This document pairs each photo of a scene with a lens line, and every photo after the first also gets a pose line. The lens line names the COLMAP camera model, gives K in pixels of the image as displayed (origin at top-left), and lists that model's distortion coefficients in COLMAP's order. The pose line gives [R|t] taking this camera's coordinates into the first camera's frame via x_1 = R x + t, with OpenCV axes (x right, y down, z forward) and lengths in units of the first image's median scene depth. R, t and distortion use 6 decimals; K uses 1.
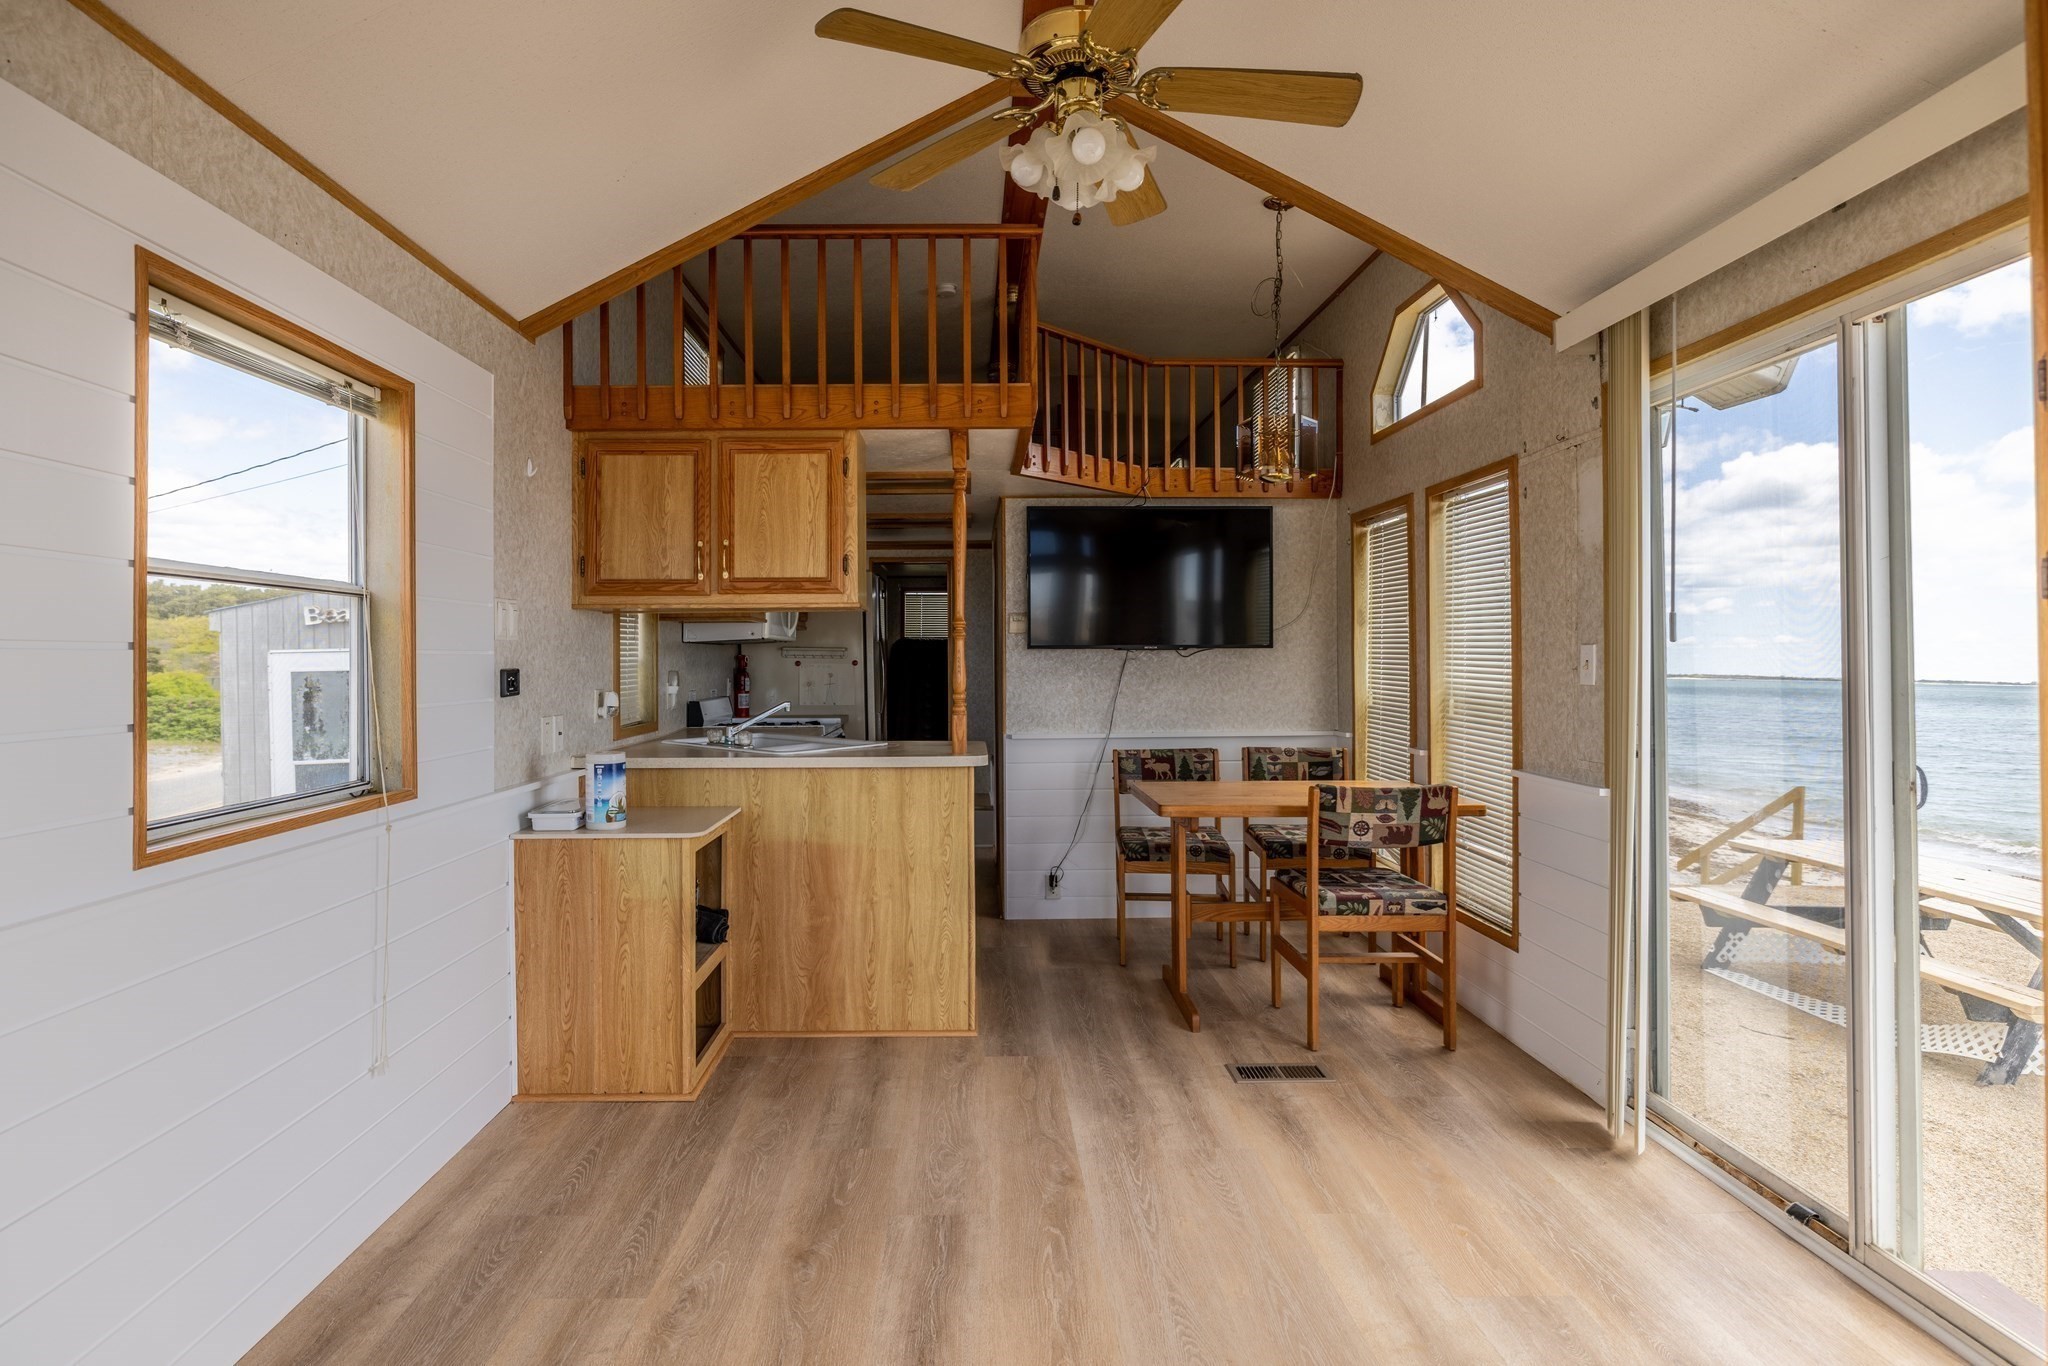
lens RADIAL K [[1049.3, 0, 983.1], [0, 1049.3, 642.8], [0, 0, 1]] dist [-0.004514, 0.000609]
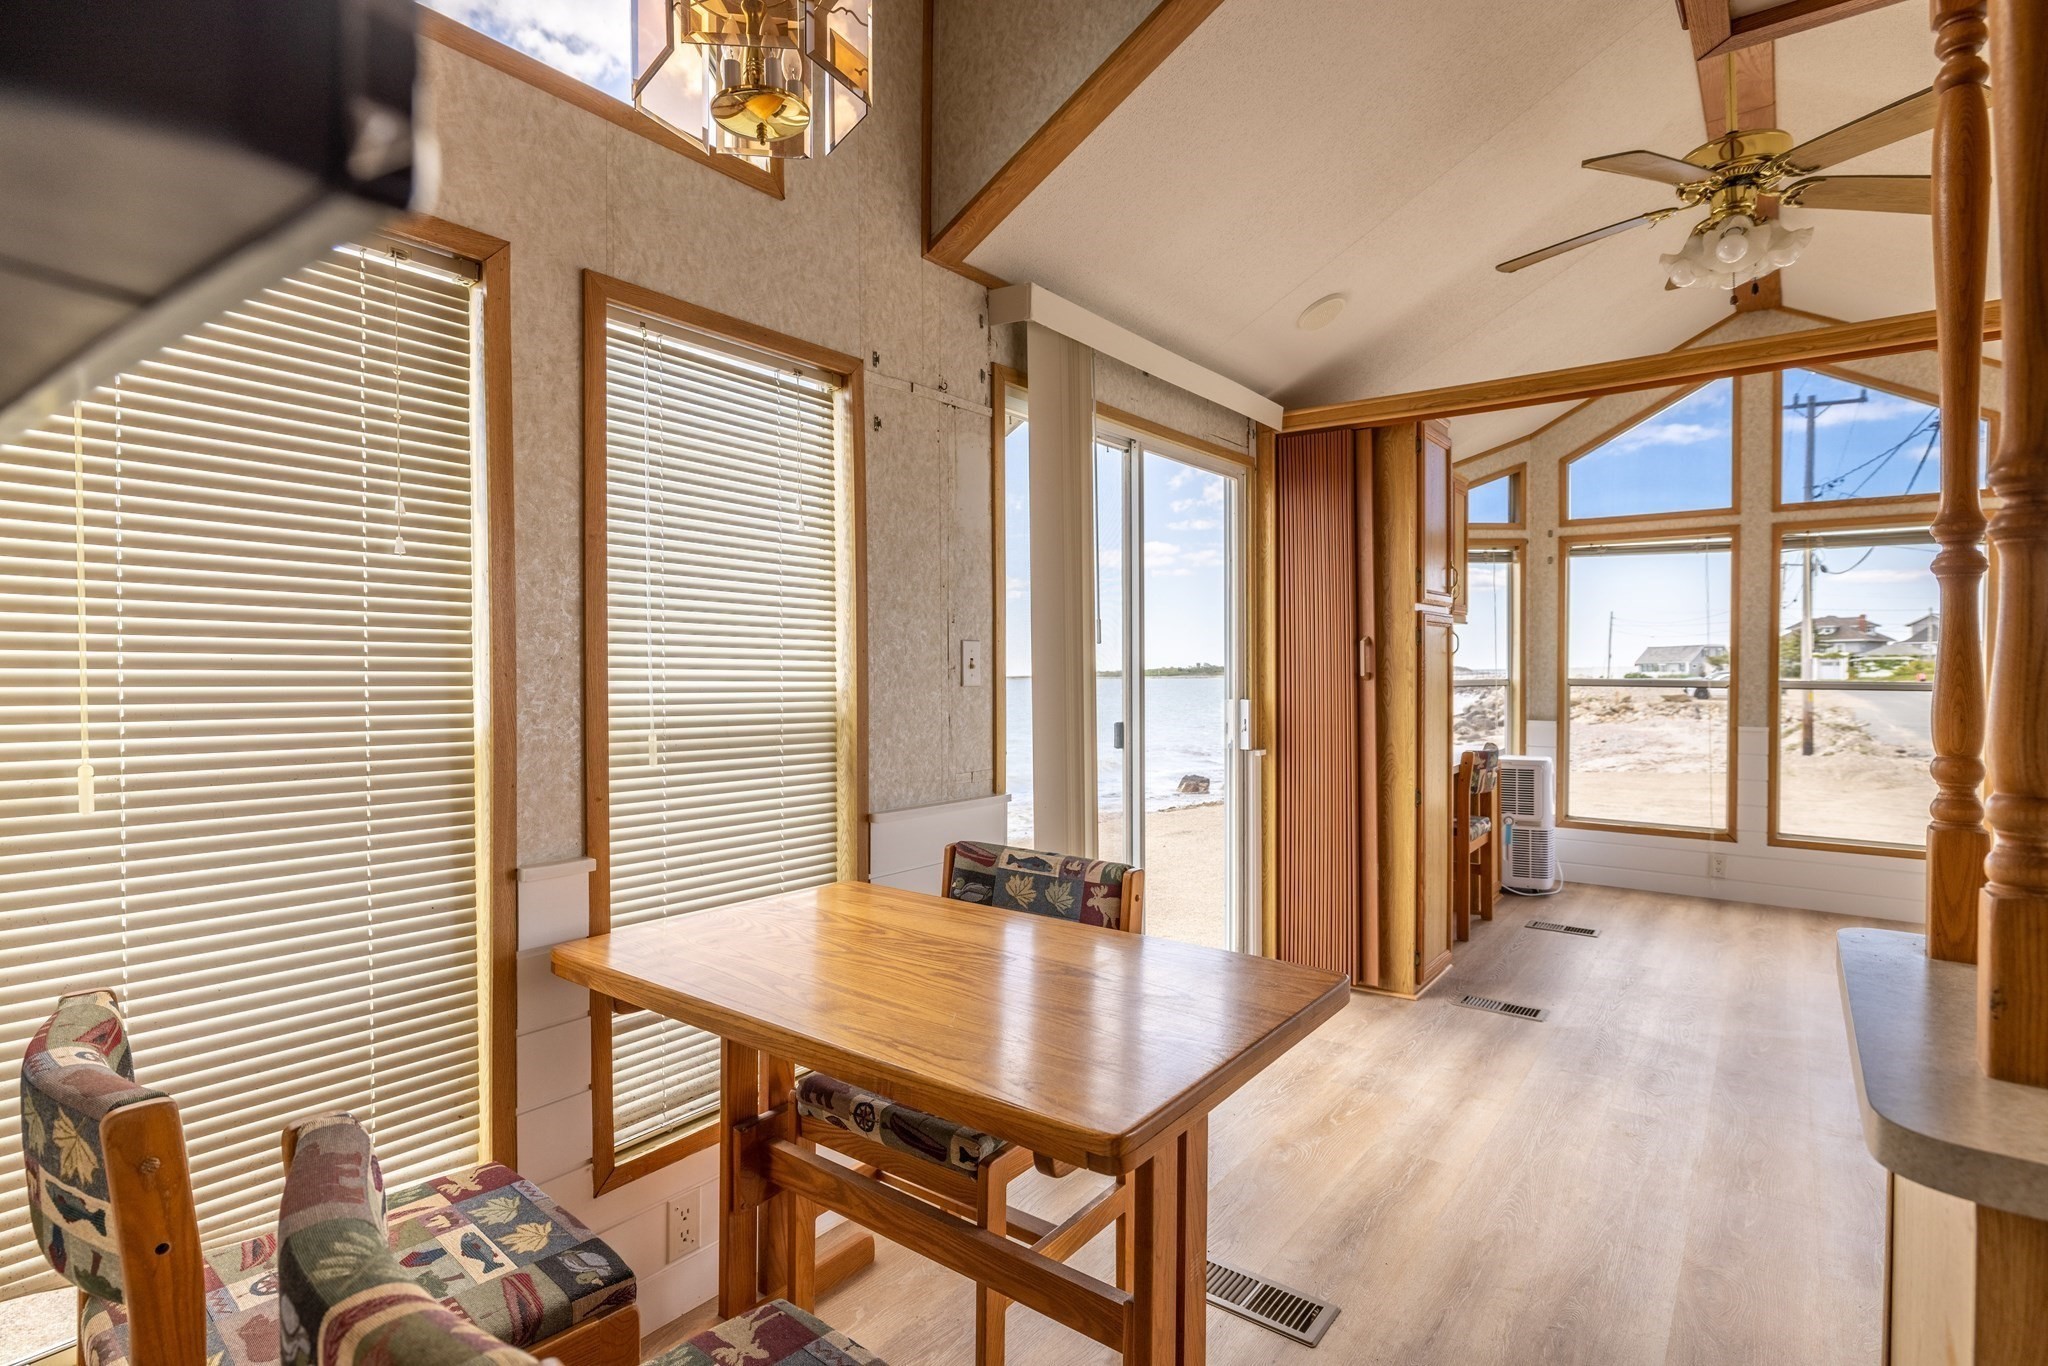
lens RADIAL K [[1002.1, 0, 1038.7], [0, 1002.1, 678.8], [0, 0, 1]] dist [-0.004890, -0.000035]
pose [[-0.794501, -0.006149, 0.607232, 0.015422], [-0.007860, 0.999969, -0.000158, 0.029181], [-0.607212, -0.004898, -0.794524, 1.451944]]
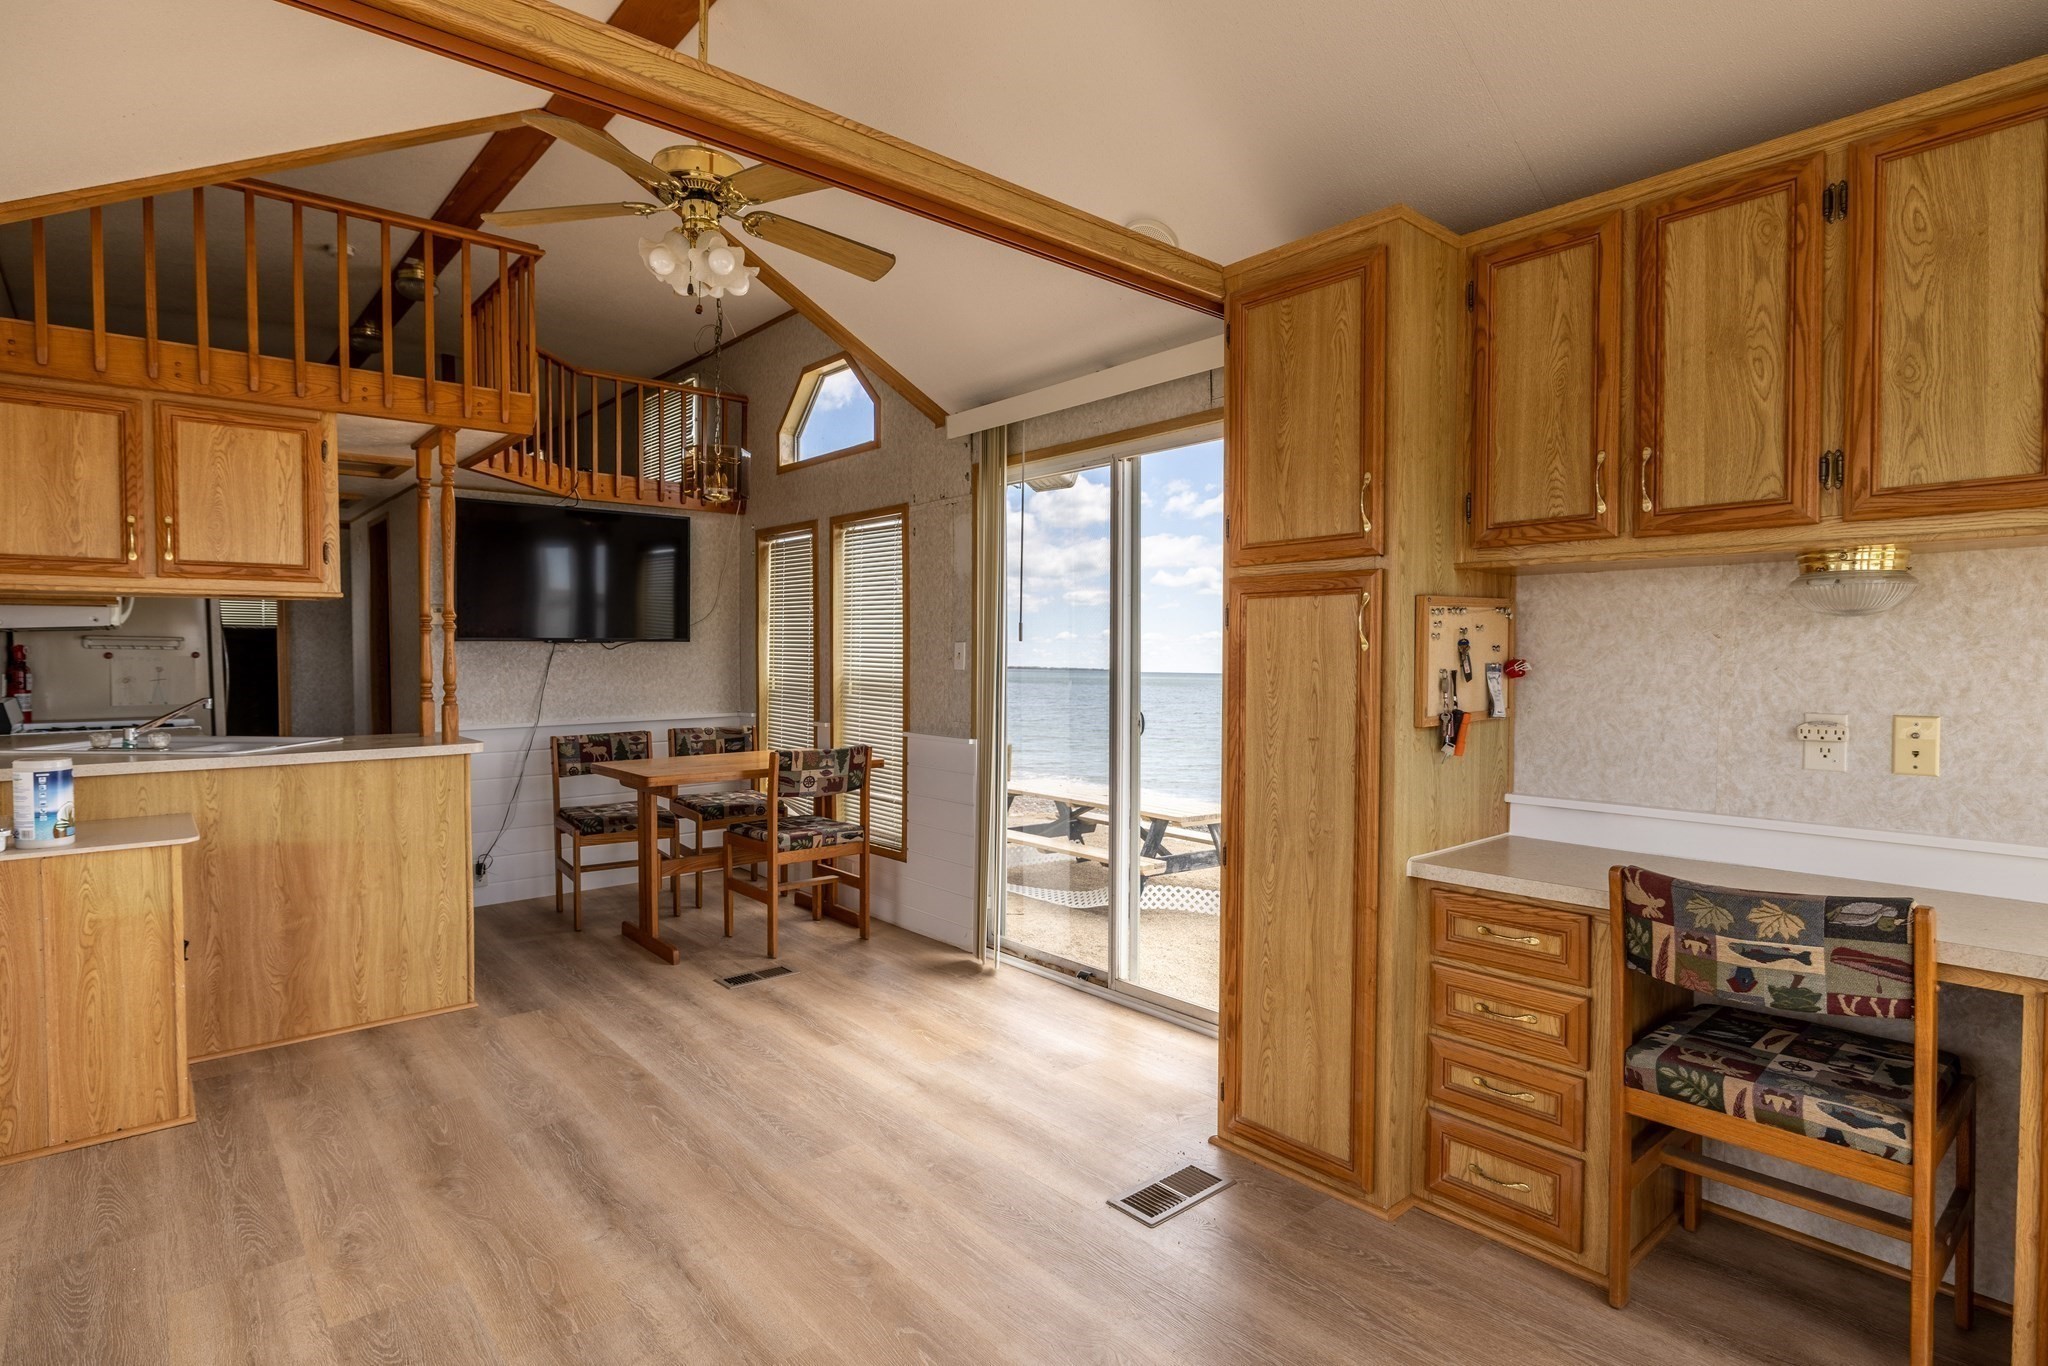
lens RADIAL K [[1045.5, 0, 1018.9], [0, 1045.5, 678.9], [0, 0, 1]] dist [-0.003577, 0.000096]
pose [[0.764971, -0.014784, 0.643895, -0.265206], [-0.012175, 0.999226, 0.037407, -0.002294], [-0.643949, -0.036455, 0.764199, -0.149613]]
